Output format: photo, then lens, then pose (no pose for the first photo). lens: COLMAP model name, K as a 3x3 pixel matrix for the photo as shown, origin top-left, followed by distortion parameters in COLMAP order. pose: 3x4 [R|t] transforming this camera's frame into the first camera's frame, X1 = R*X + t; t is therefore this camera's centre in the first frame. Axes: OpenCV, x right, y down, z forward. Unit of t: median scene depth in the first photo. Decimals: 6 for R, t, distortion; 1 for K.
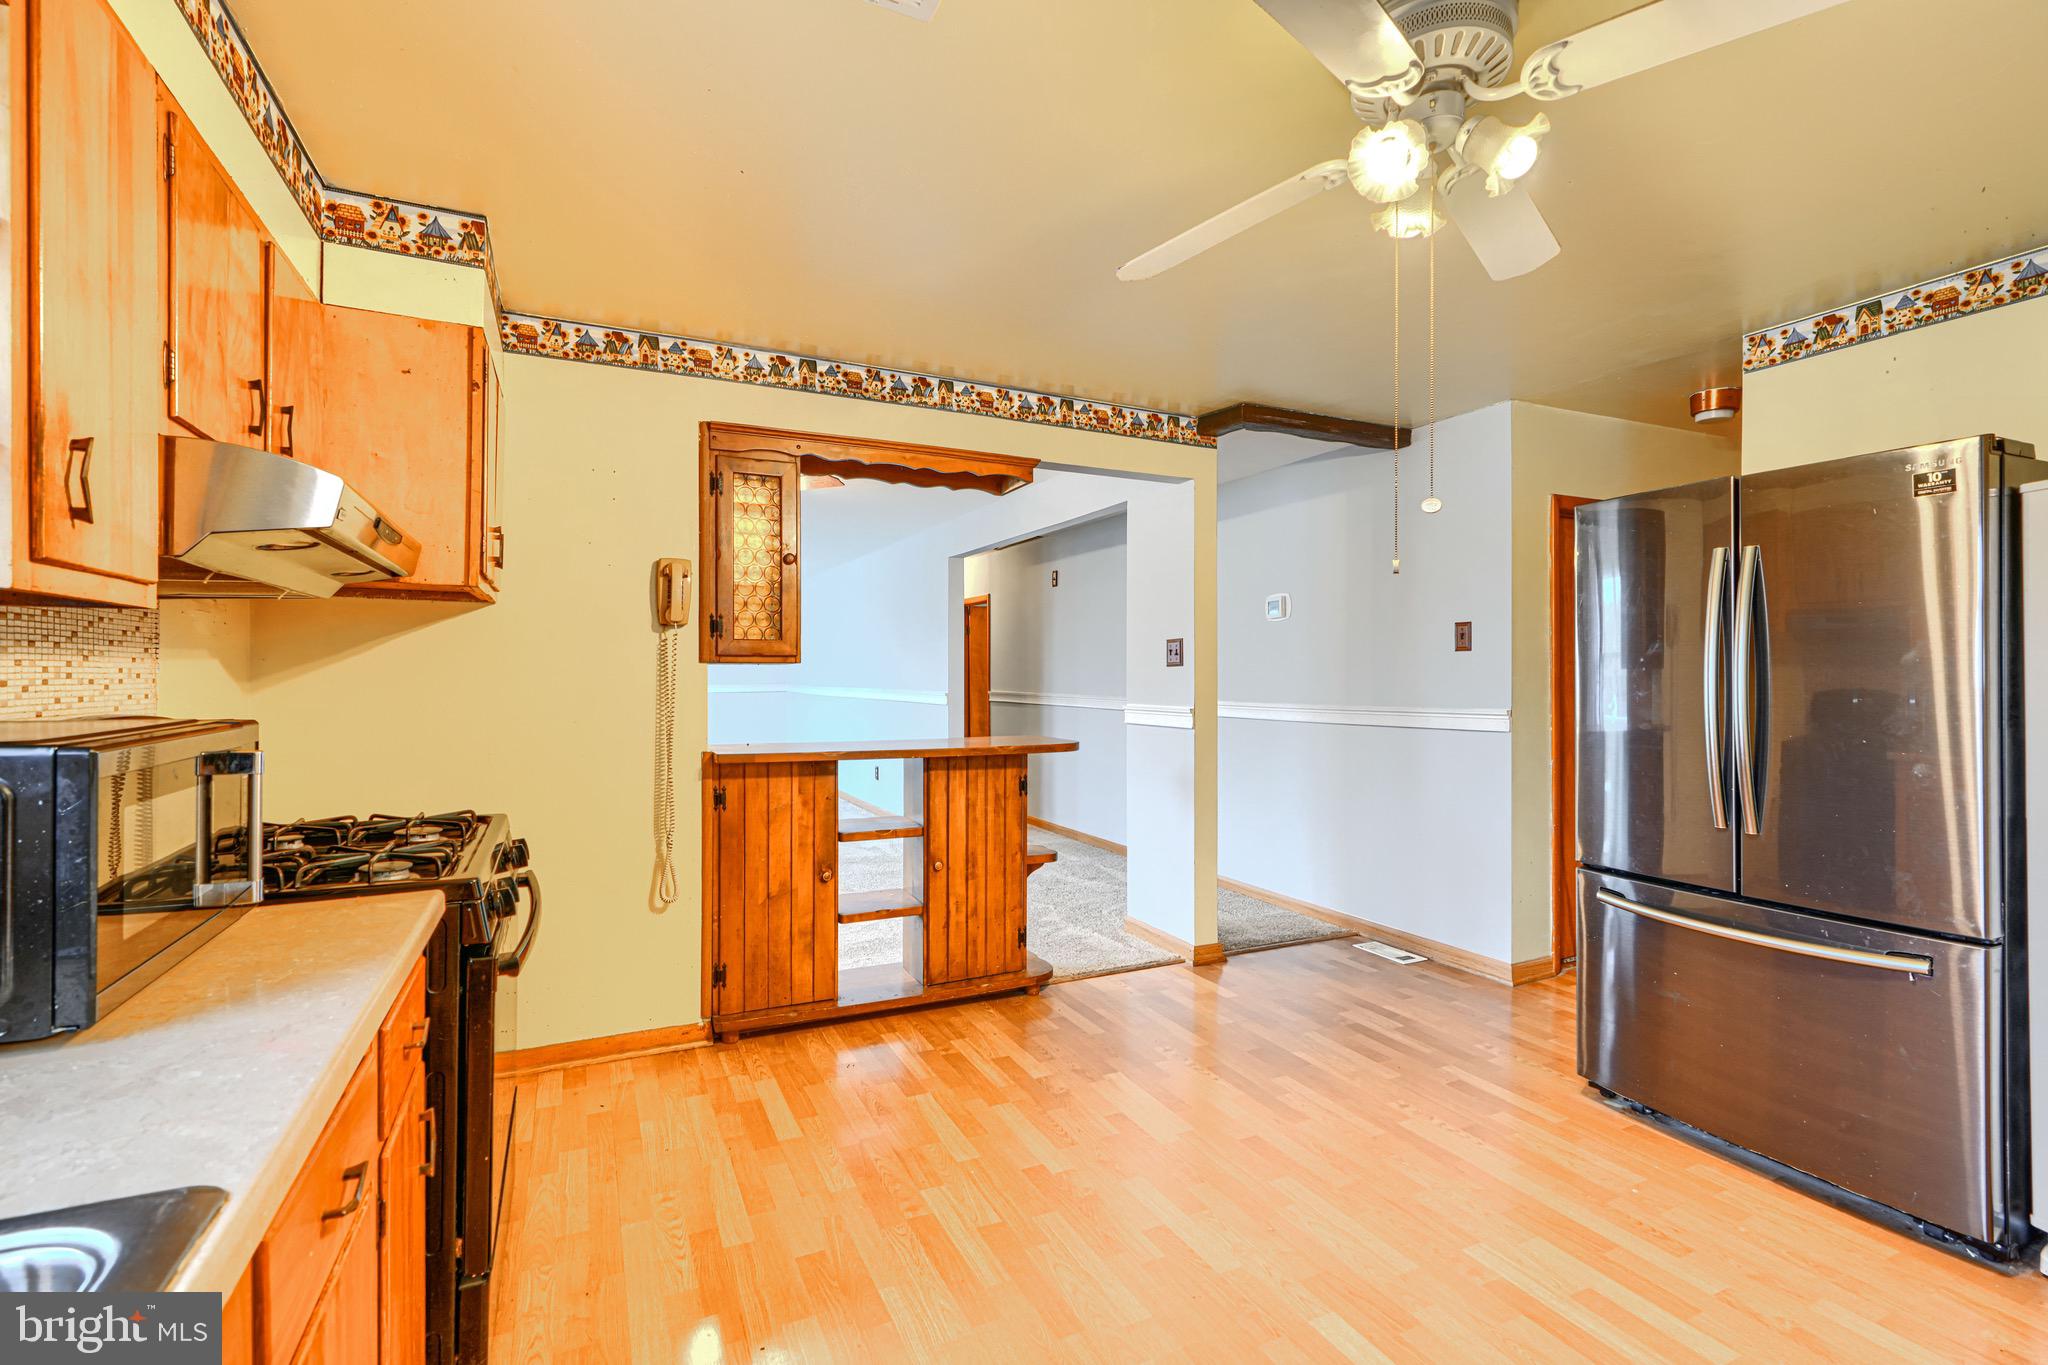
lens RADIAL K [[926.4, 0, 1021.7], [0, 926.4, 679.6], [0, 0, 1]] dist [0.001602, 0.000356]
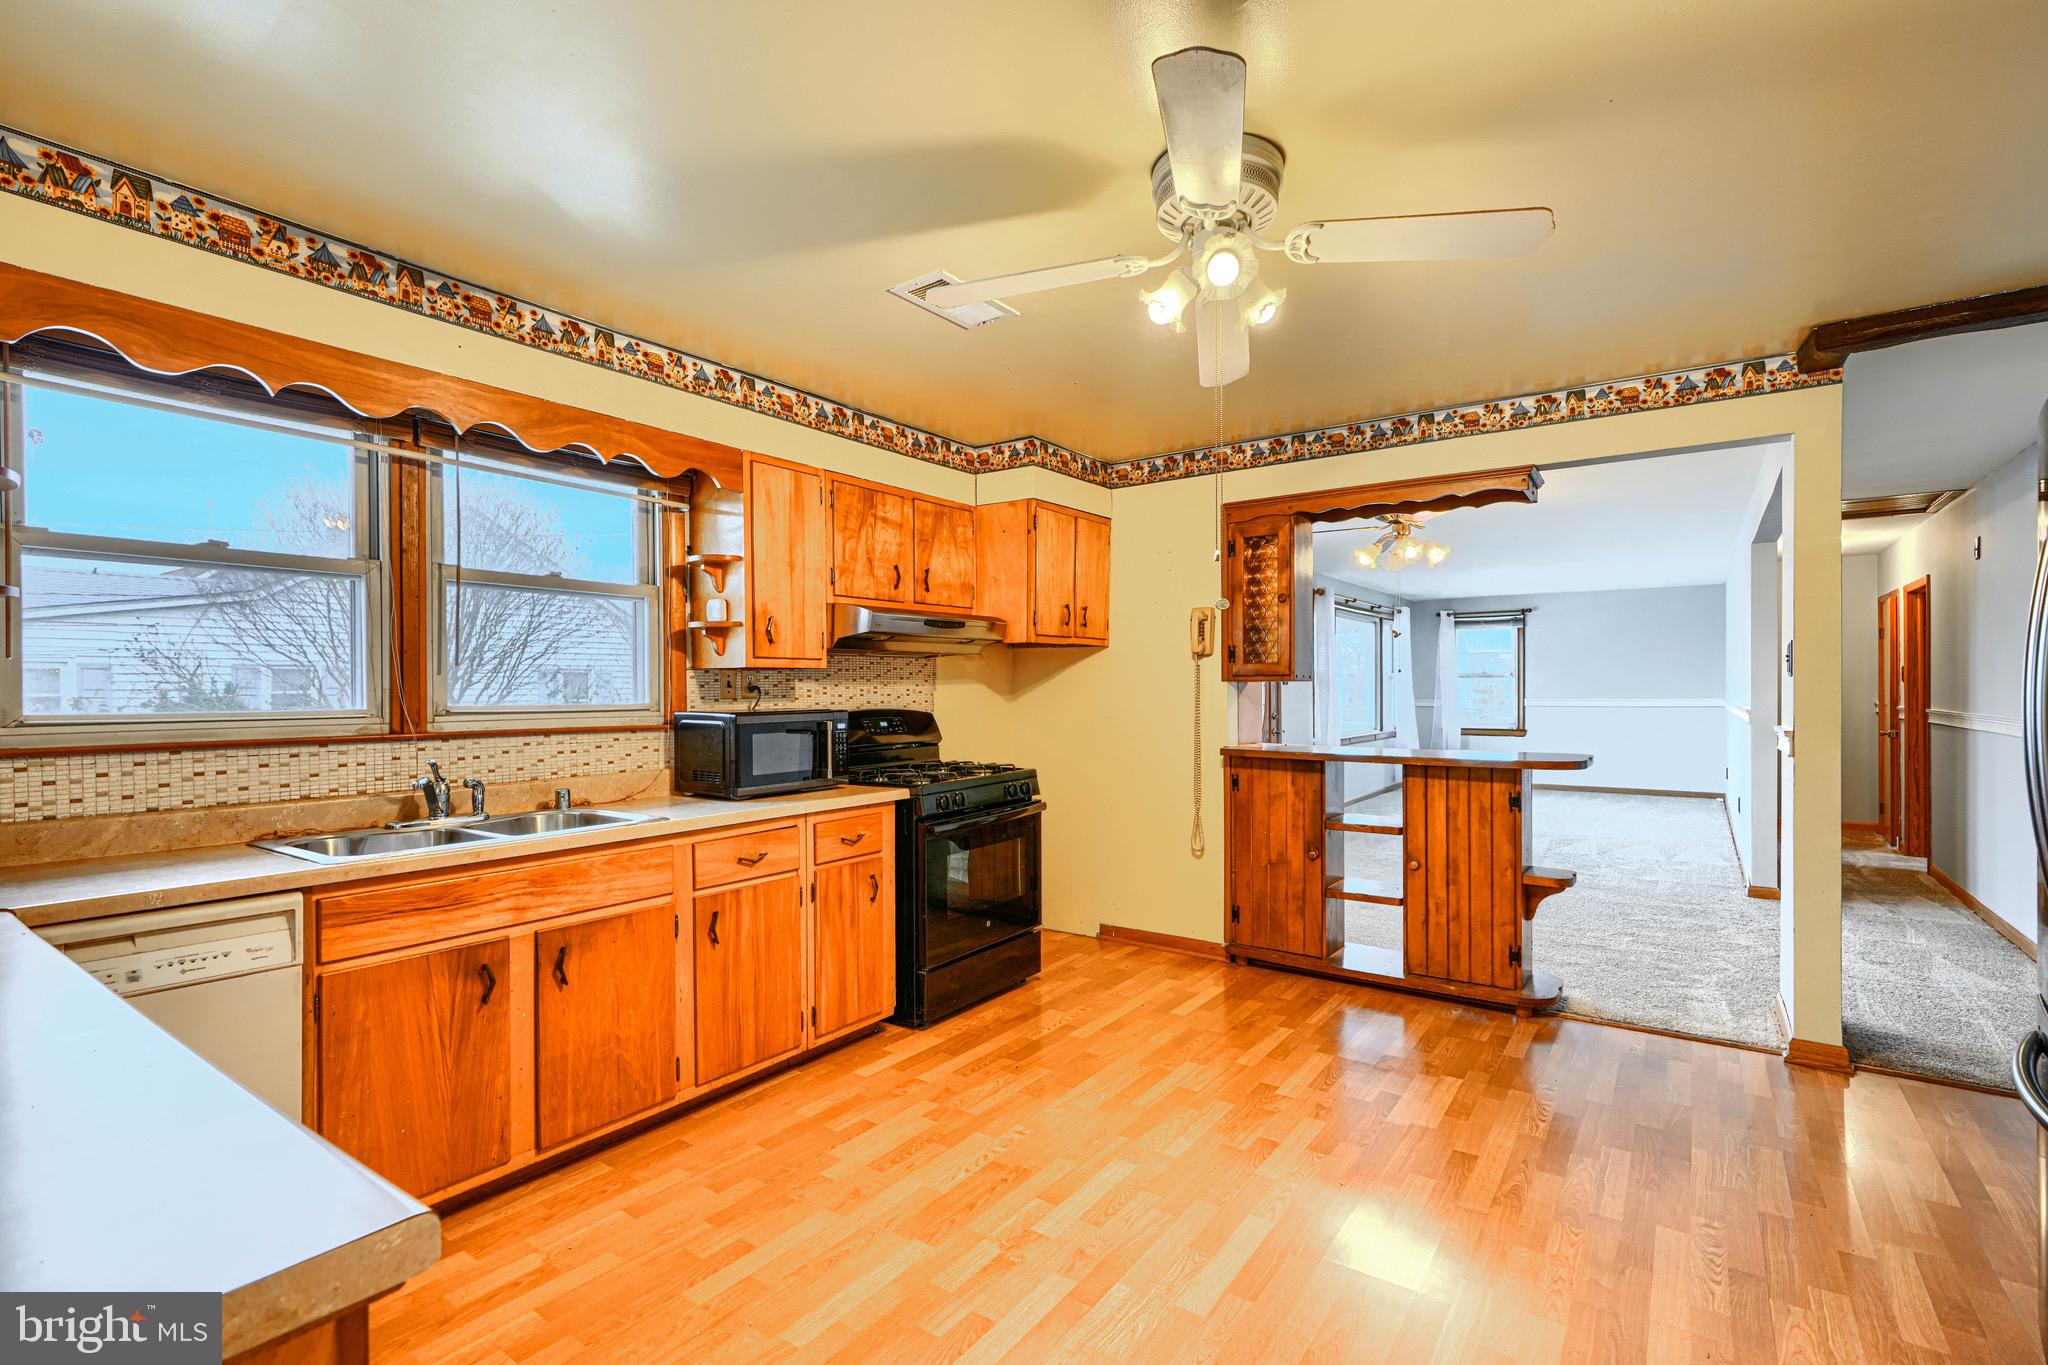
lens RADIAL K [[933.1, 0, 1021.8], [0, 933.1, 705.5], [0, 0, 1]] dist [0.000320, -0.000559]
pose [[0.478837, 0.011767, -0.877825, 0.673048], [0.001117, 0.999901, 0.014013, -0.002083], [0.877903, -0.007690, 0.478777, 0.075999]]
